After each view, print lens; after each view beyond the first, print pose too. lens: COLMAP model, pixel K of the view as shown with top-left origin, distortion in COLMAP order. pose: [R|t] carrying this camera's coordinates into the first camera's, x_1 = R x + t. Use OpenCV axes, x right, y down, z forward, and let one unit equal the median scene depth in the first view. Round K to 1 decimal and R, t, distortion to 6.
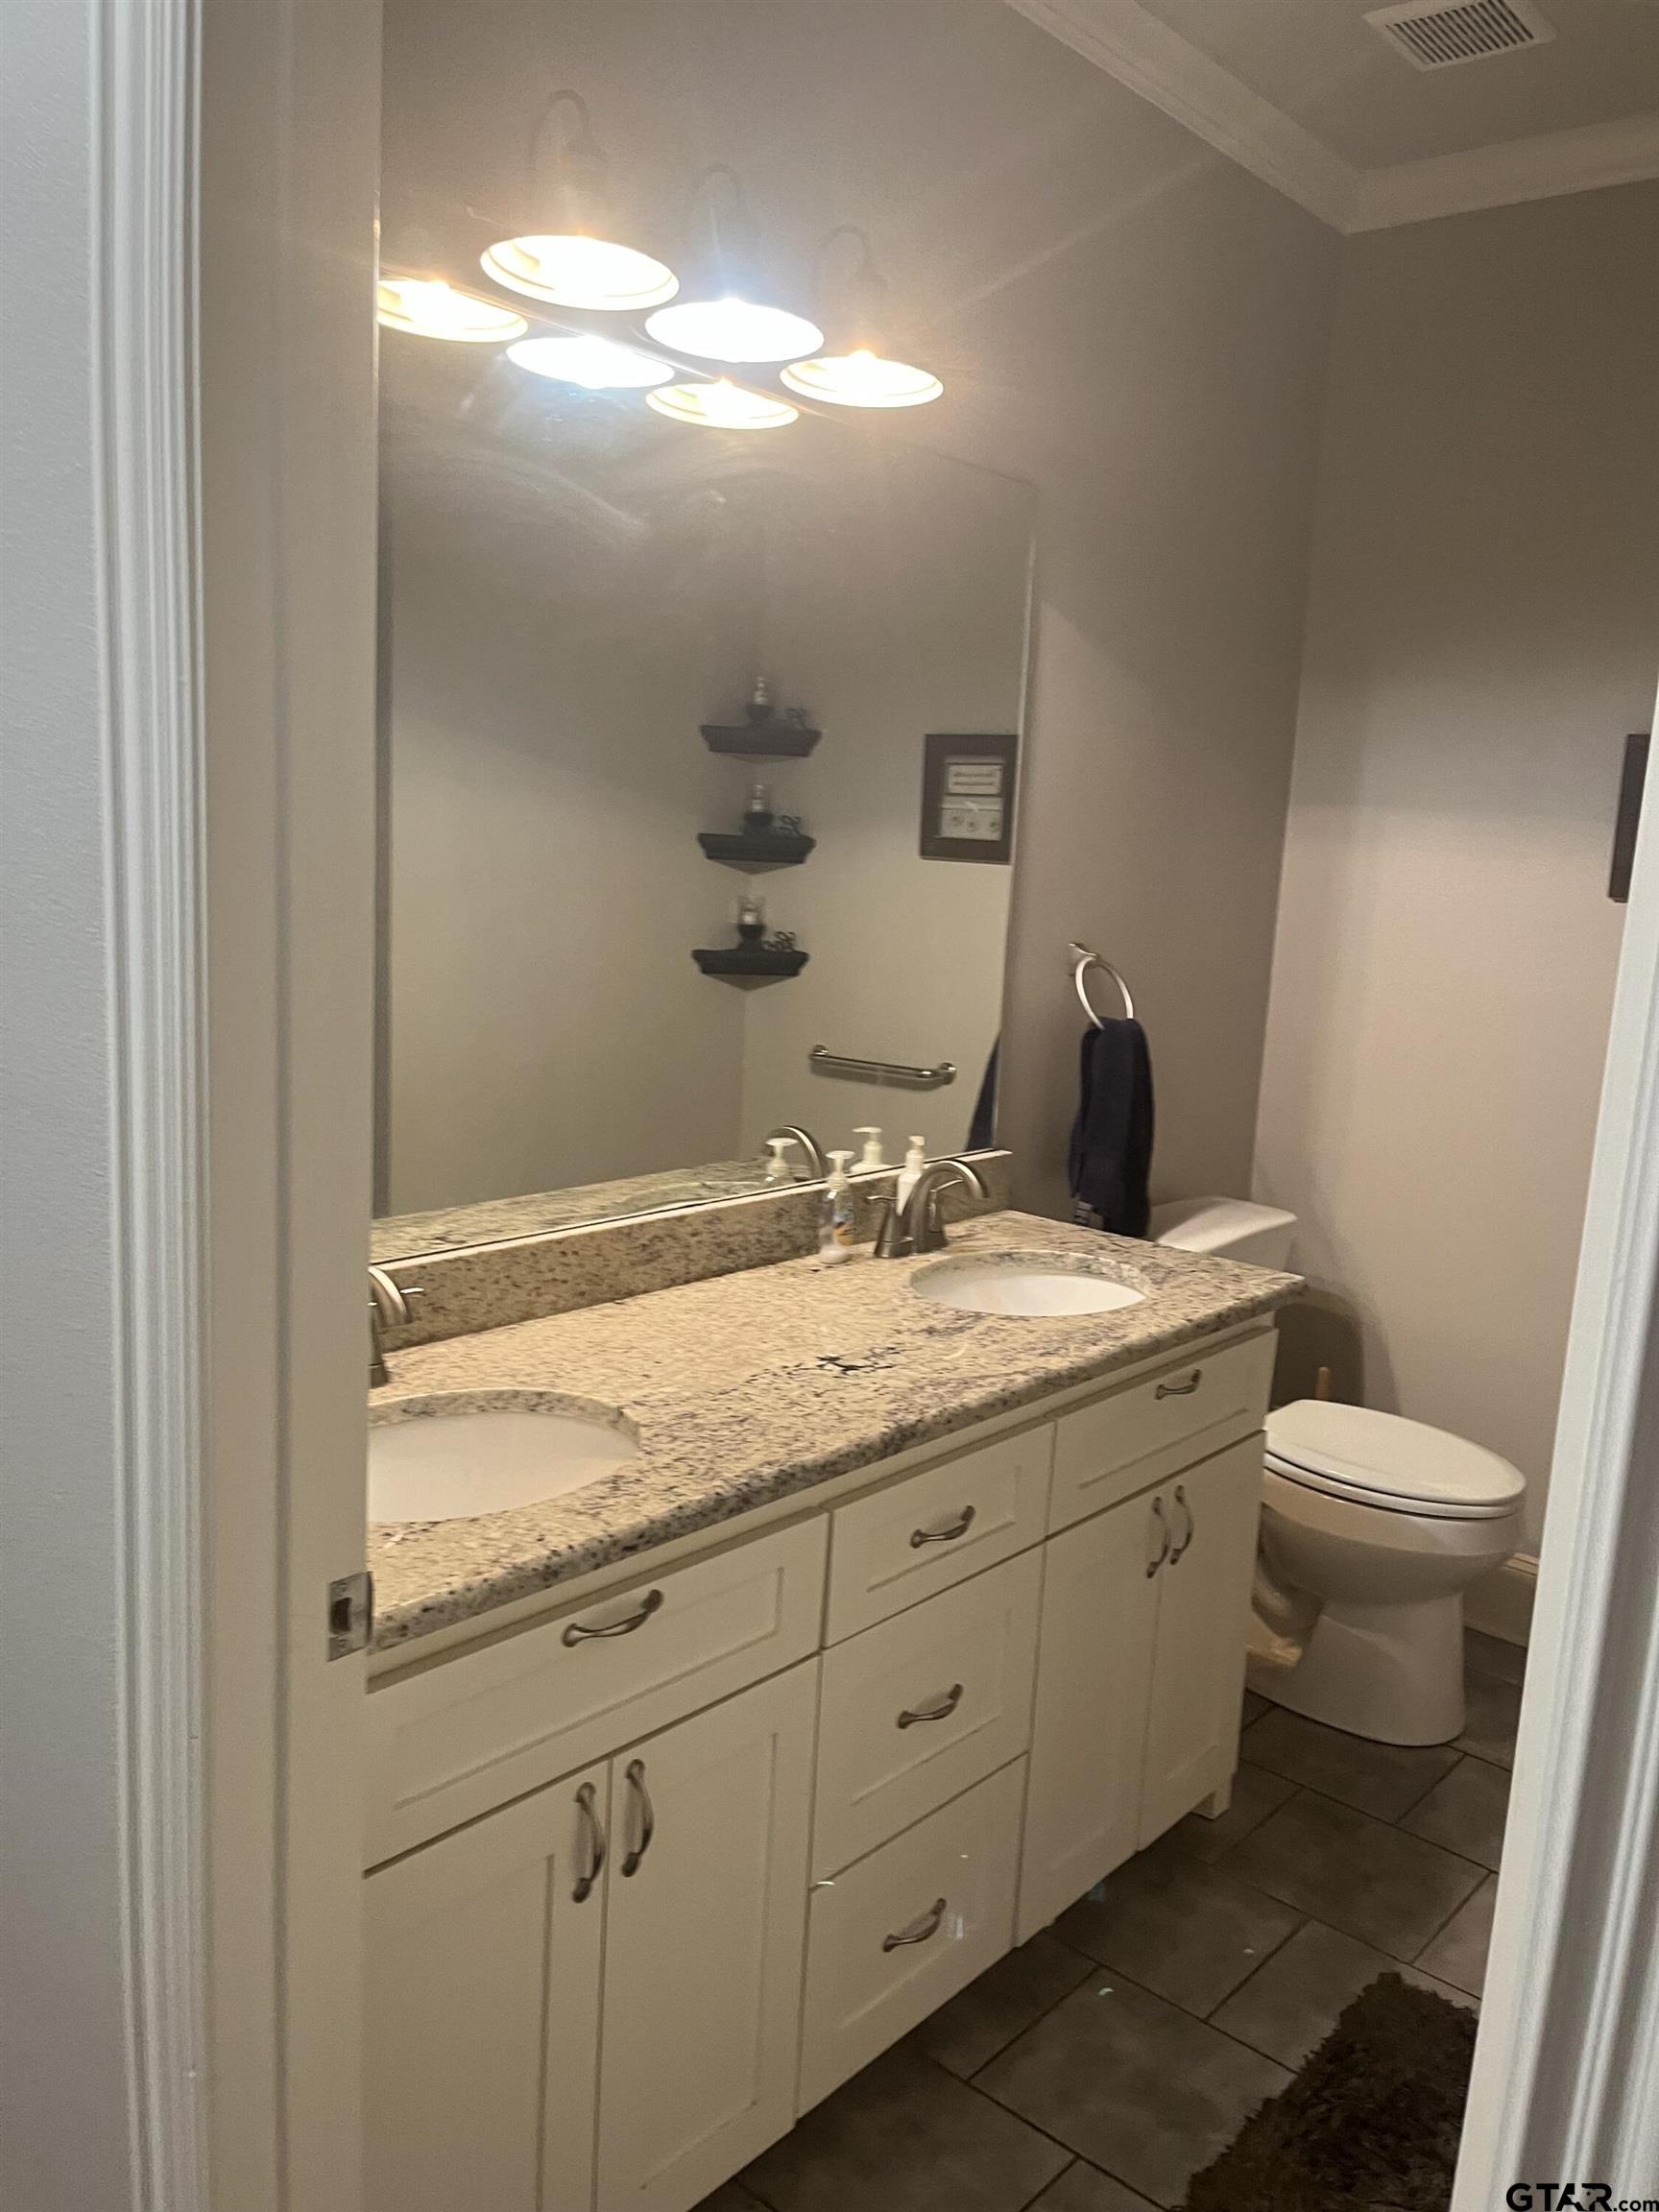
lens RADIAL K [[1698.4, 0, 837.9], [0, 1698.4, 1106.9], [0, 0, 1]] dist [0.061084, -0.088623]
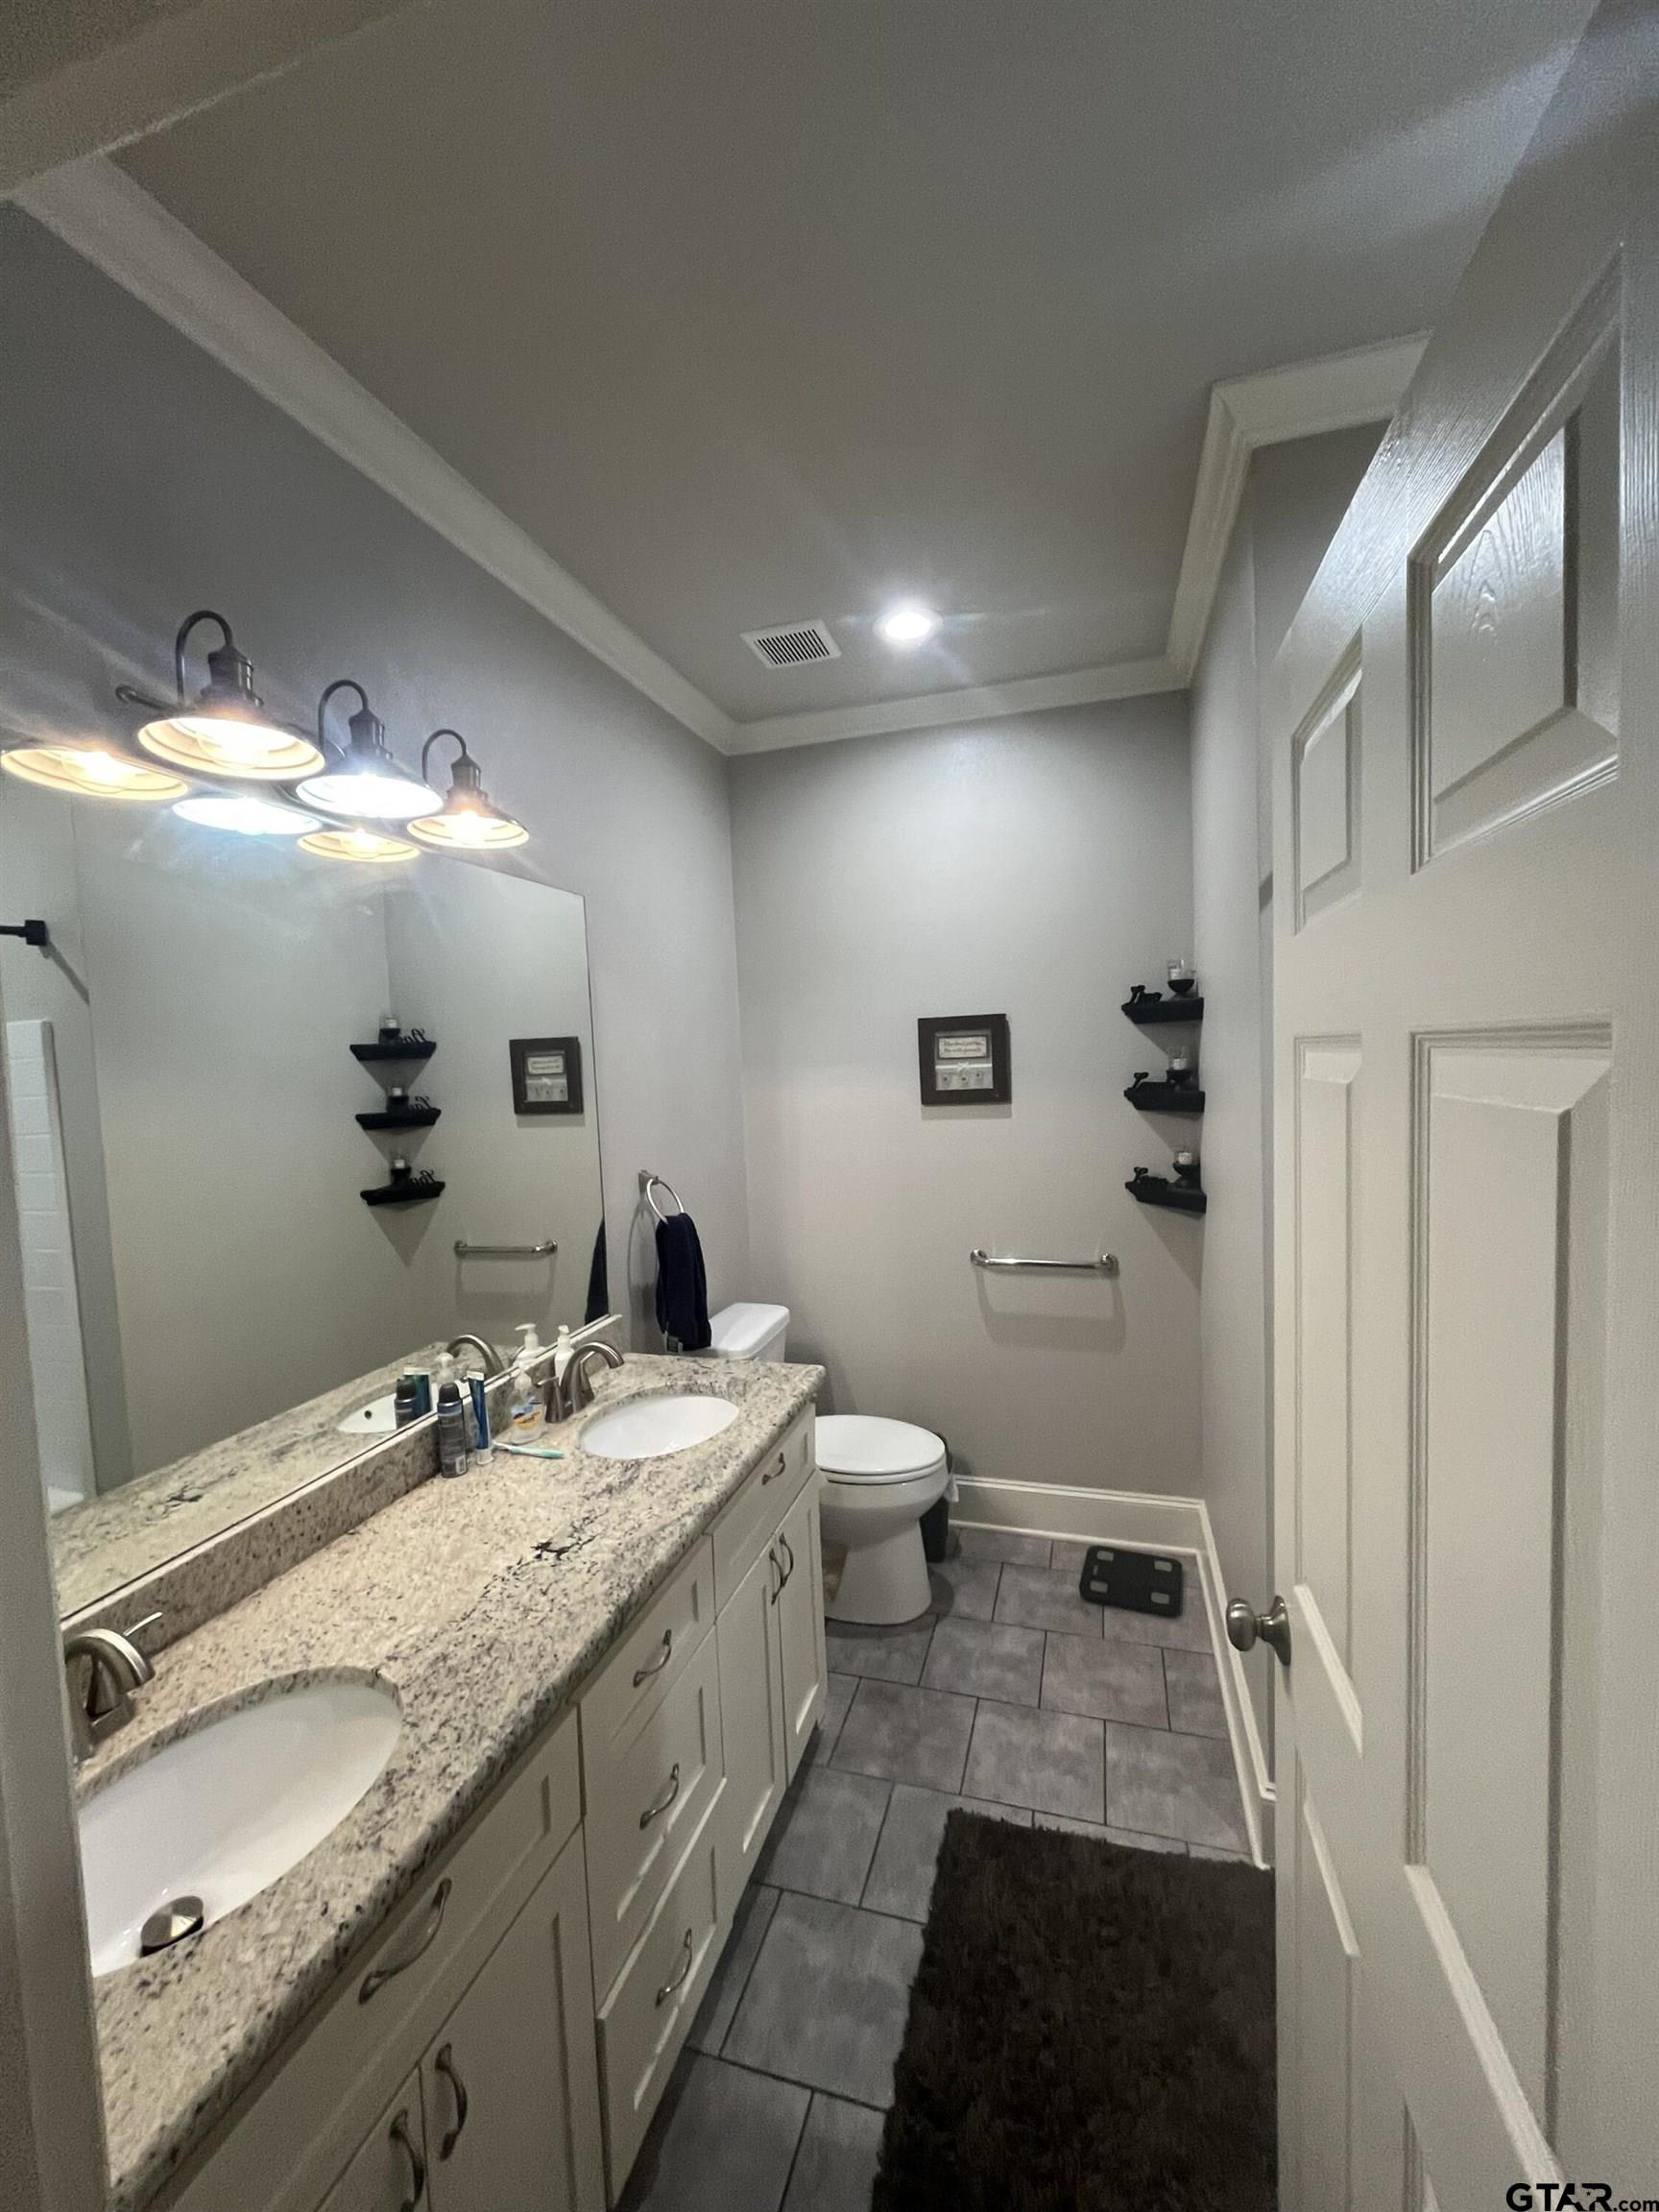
lens RADIAL K [[888.3, 0, 830.6], [0, 888.3, 1096.1], [0, 0, 1]] dist [-0.004384, 0.000846]
pose [[0.904857, -0.112118, 0.410686, -0.043612], [0.156194, 0.984854, -0.075272, -0.101434], [-0.396026, 0.132257, 0.908665, 0.231756]]
